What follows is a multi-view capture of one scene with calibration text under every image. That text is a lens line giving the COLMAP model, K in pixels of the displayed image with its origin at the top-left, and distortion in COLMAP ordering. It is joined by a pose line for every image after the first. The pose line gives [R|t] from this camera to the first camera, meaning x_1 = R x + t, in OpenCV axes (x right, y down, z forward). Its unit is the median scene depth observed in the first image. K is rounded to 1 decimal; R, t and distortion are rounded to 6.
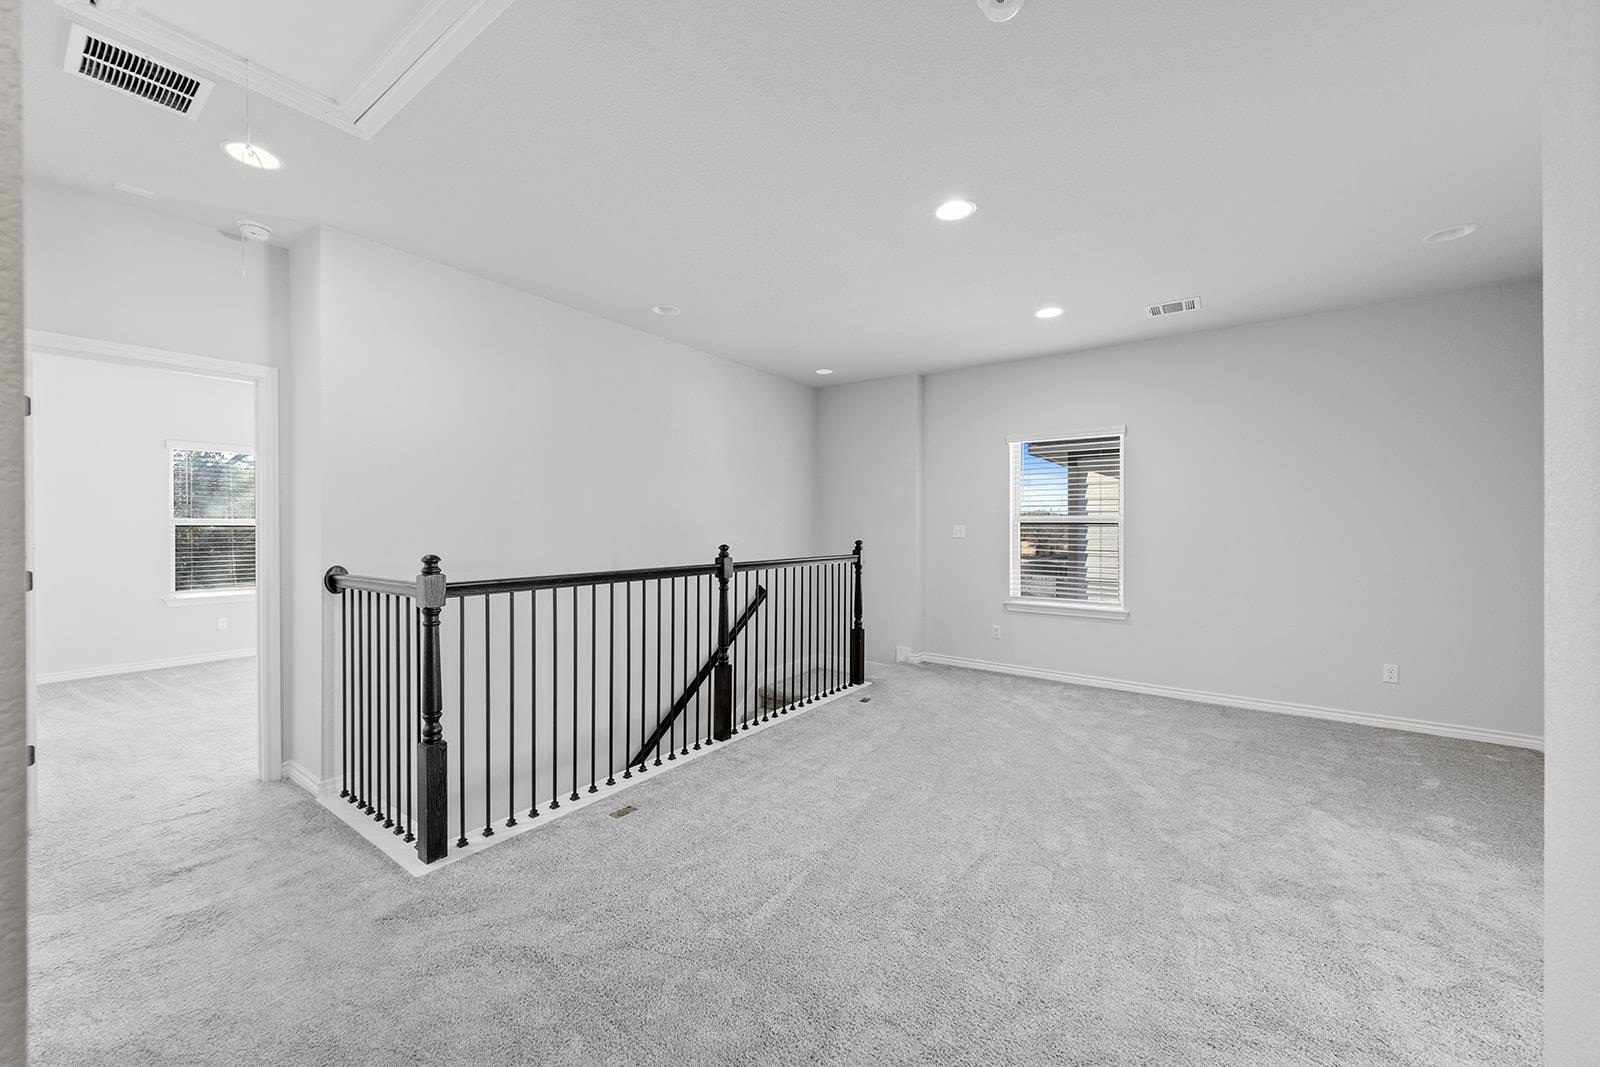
lens RADIAL K [[636.1, 0, 807.7], [0, 636.1, 536.2], [0, 0, 1]] dist [0.001370, -0.000180]
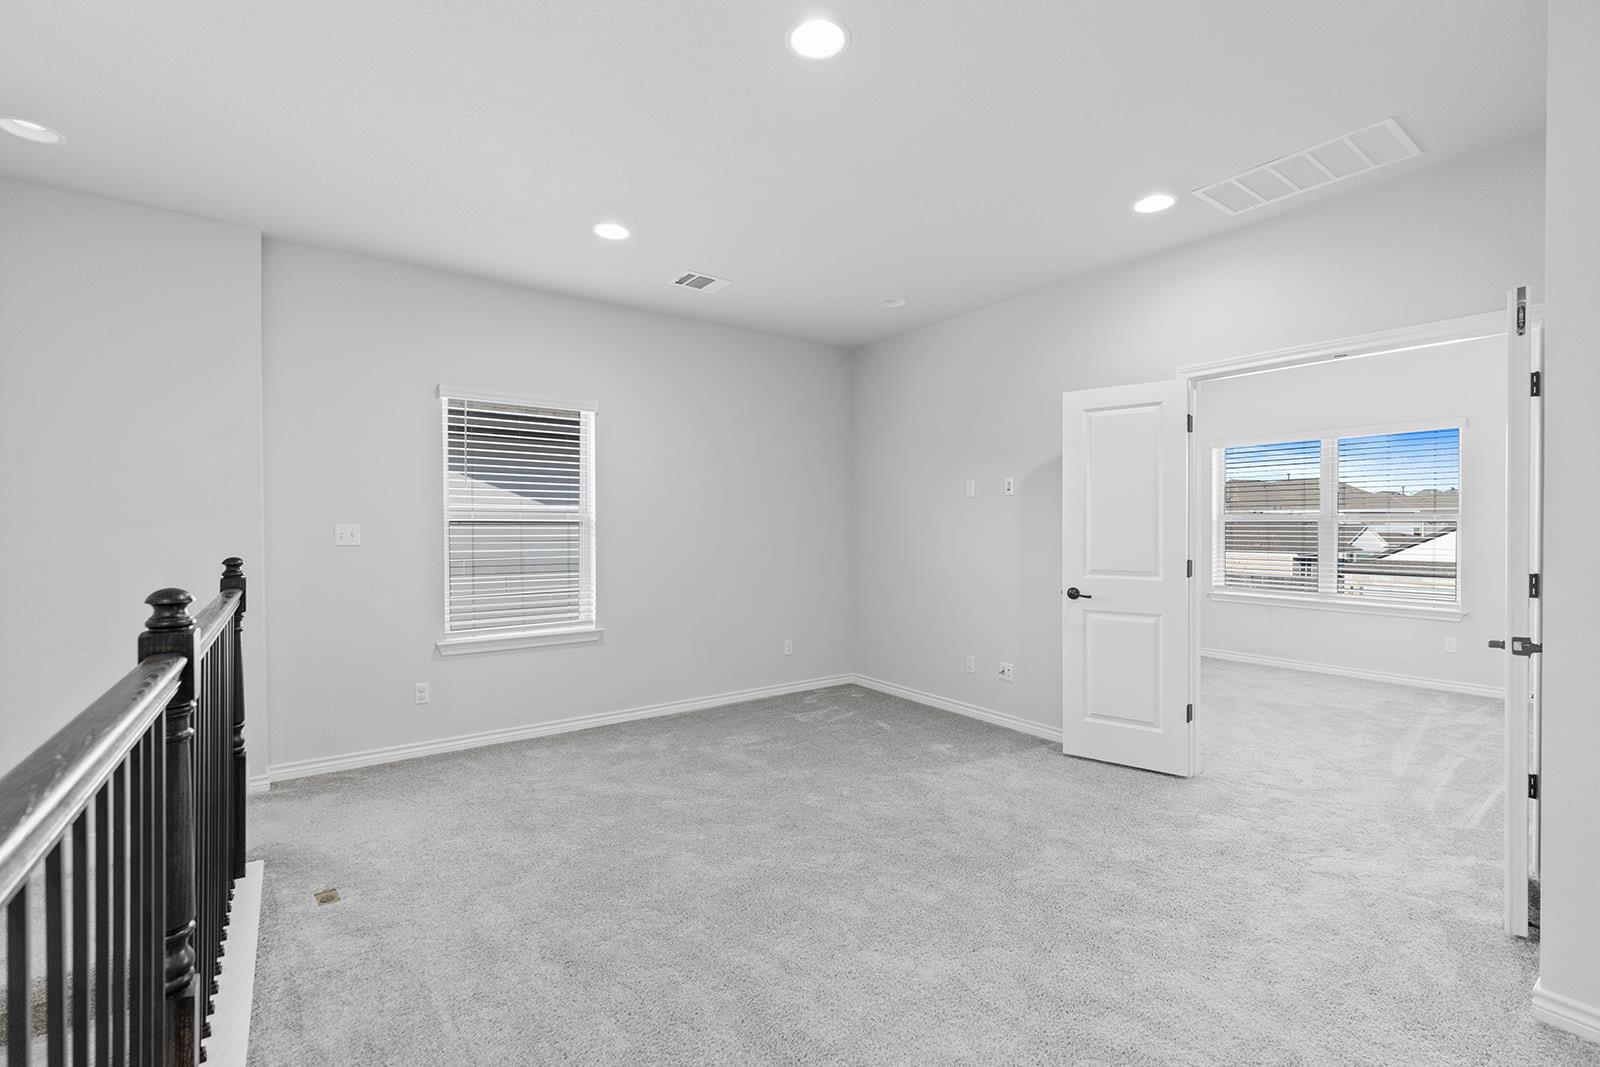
lens RADIAL K [[693.9, 0, 810.9], [0, 693.9, 531.4], [0, 0, 1]] dist [-0.004676, -0.000148]
pose [[0.307923, -0.008529, 0.951373, -0.311040], [0.015859, 0.999867, 0.003831, -0.007854], [-0.951279, 0.013909, 0.308017, 0.553850]]
